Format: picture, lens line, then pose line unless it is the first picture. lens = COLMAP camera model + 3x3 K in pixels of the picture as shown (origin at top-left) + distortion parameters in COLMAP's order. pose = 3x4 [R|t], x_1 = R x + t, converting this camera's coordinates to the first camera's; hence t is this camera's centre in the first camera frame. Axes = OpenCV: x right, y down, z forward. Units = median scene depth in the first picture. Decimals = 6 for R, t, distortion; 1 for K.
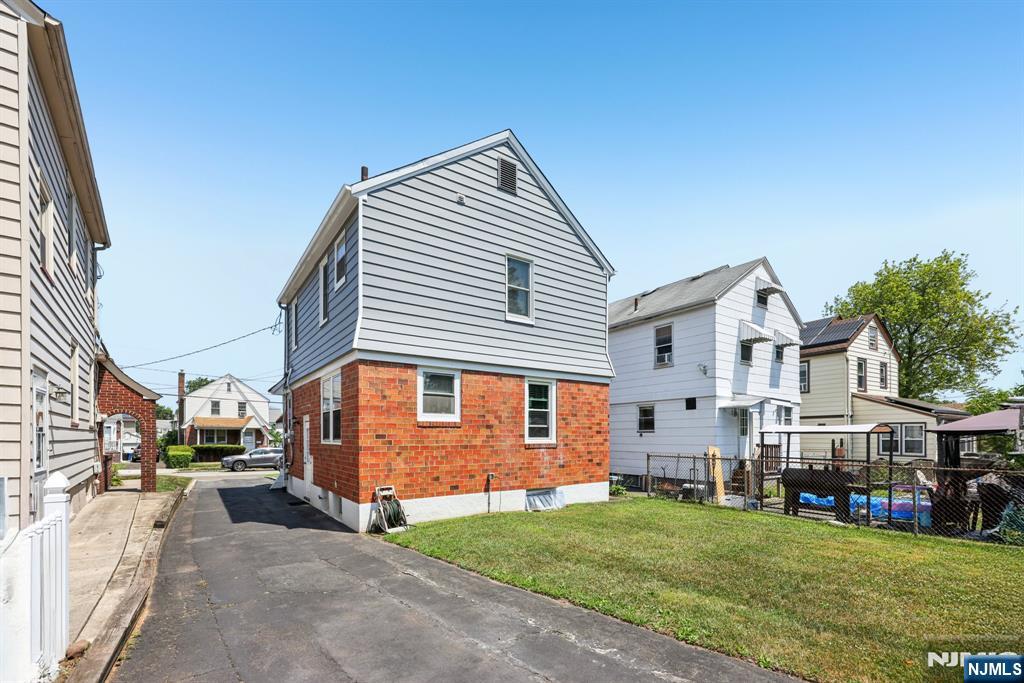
lens RADIAL K [[439.7, 0, 512.8], [0, 439.7, 399.1], [0, 0, 1]] dist [-0.000004, 0.000060]
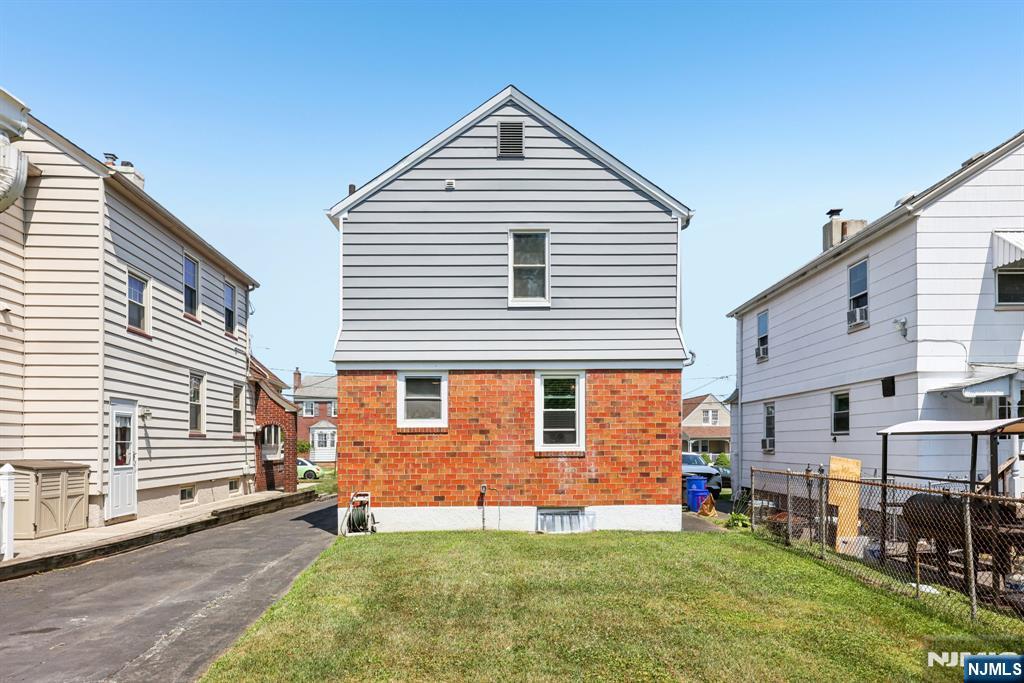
lens RADIAL K [[607.1, 0, 515.5], [0, 607.1, 375.6], [0, 0, 1]] dist [-0.000850, -0.000133]
pose [[0.824126, -0.067362, -0.562386, 0.652902], [0.052718, 0.997715, -0.042251, 0.004750], [0.563947, 0.005172, 0.825795, 0.027395]]
